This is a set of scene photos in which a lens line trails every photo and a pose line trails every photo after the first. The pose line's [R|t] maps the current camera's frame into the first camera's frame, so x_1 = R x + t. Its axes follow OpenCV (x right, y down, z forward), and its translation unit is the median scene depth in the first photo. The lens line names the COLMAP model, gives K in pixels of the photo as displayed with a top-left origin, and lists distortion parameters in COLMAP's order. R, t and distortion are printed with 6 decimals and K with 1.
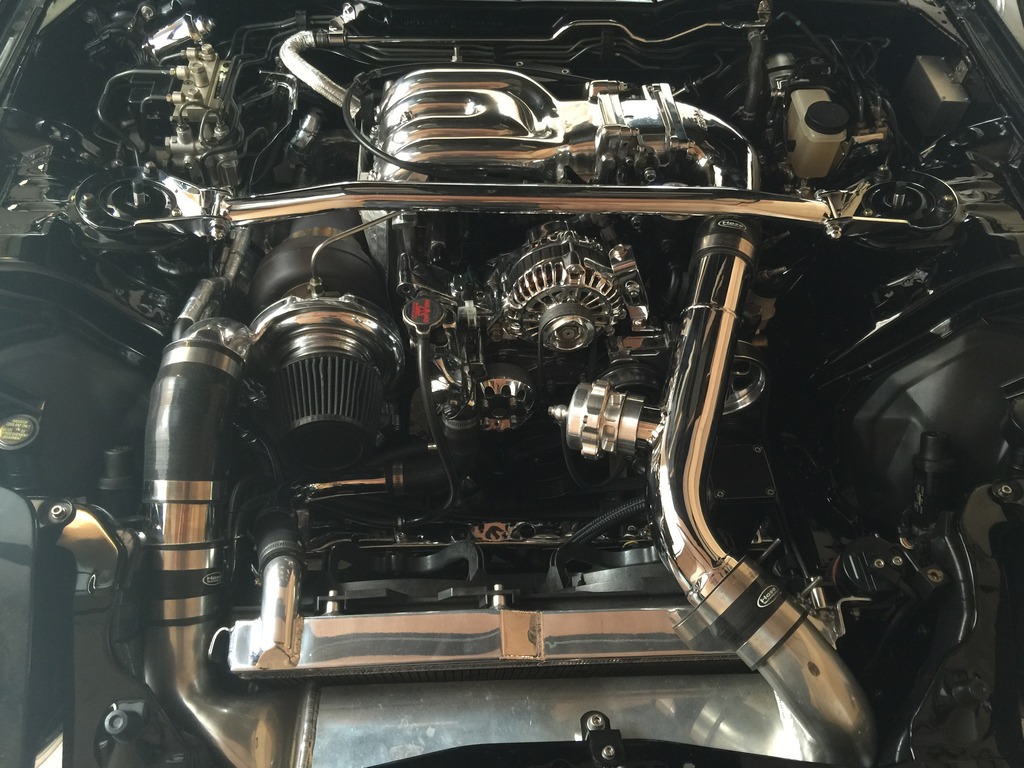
lens RADIAL K [[890.3, 0, 512.0], [0, 890.3, 384.0], [0, 0, 1]] dist [0.056555, -0.124405]
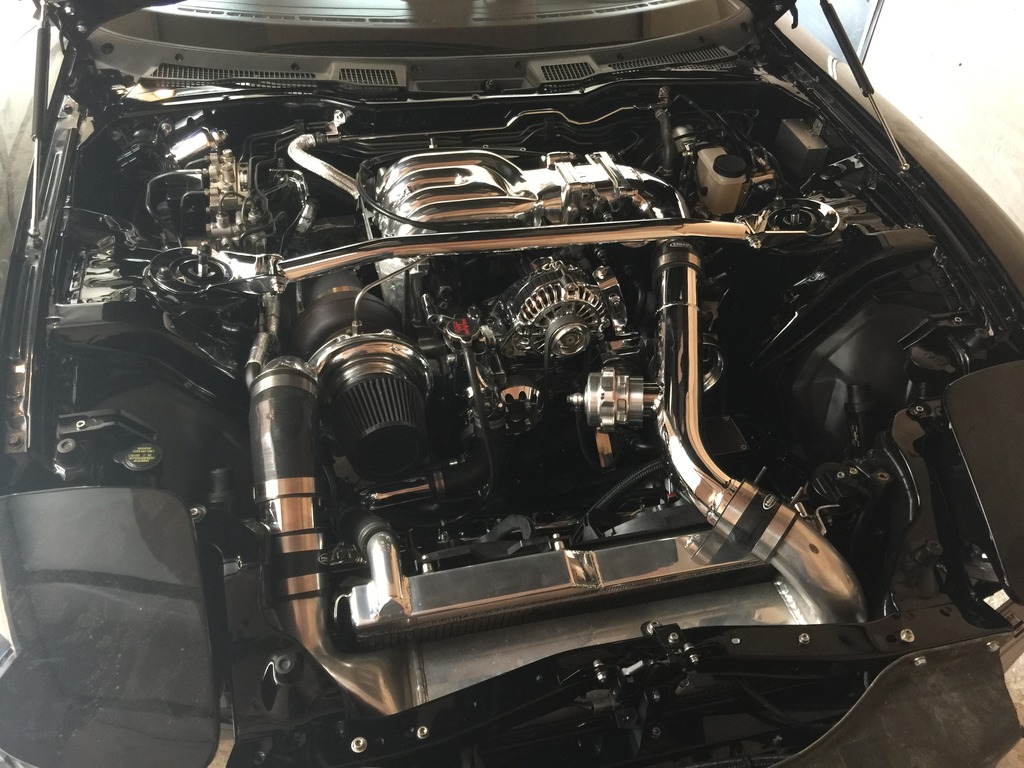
lens RADIAL K [[890.3, 0, 512.0], [0, 890.3, 384.0], [0, 0, 1]] dist [0.056555, -0.124405]
pose [[0.982189, -0.114516, 0.148969, -0.203408], [0.133987, 0.982683, -0.127994, 0.148170], [-0.131732, 0.145674, 0.980523, -0.197012]]
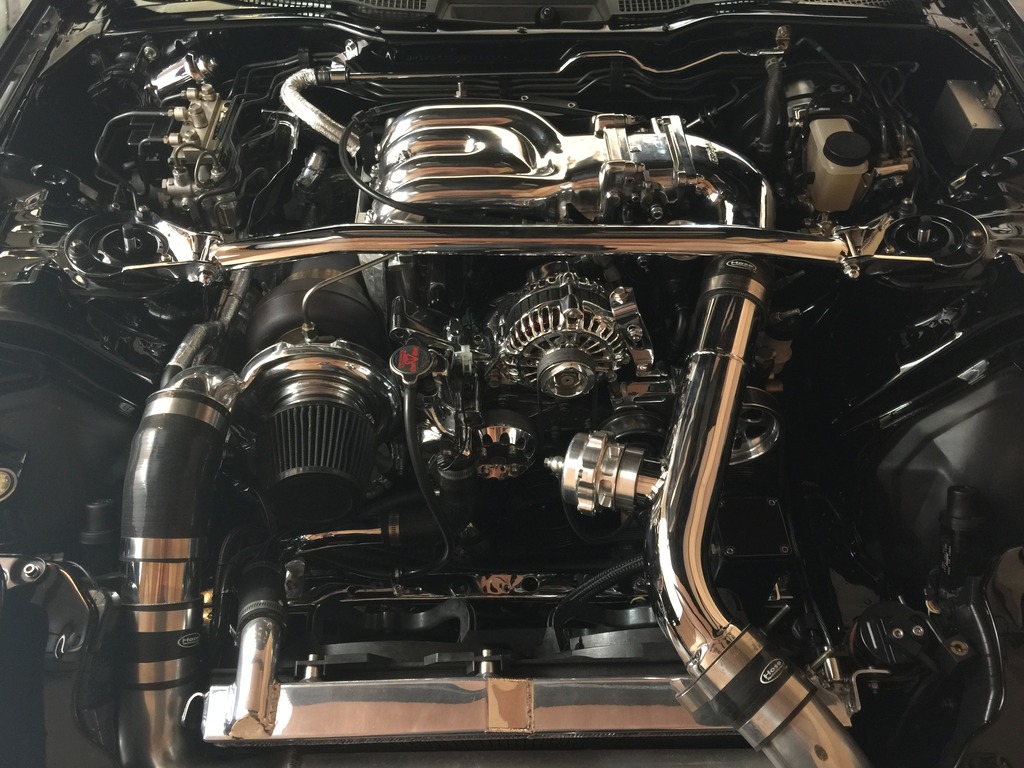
lens RADIAL K [[890.3, 0, 512.0], [0, 890.3, 384.0], [0, 0, 1]] dist [0.056555, -0.124405]
pose [[0.998406, -0.001313, -0.056429, 0.056324], [0.000086, 0.999764, -0.021727, -0.030980], [0.056444, 0.021688, 0.998170, 0.045048]]
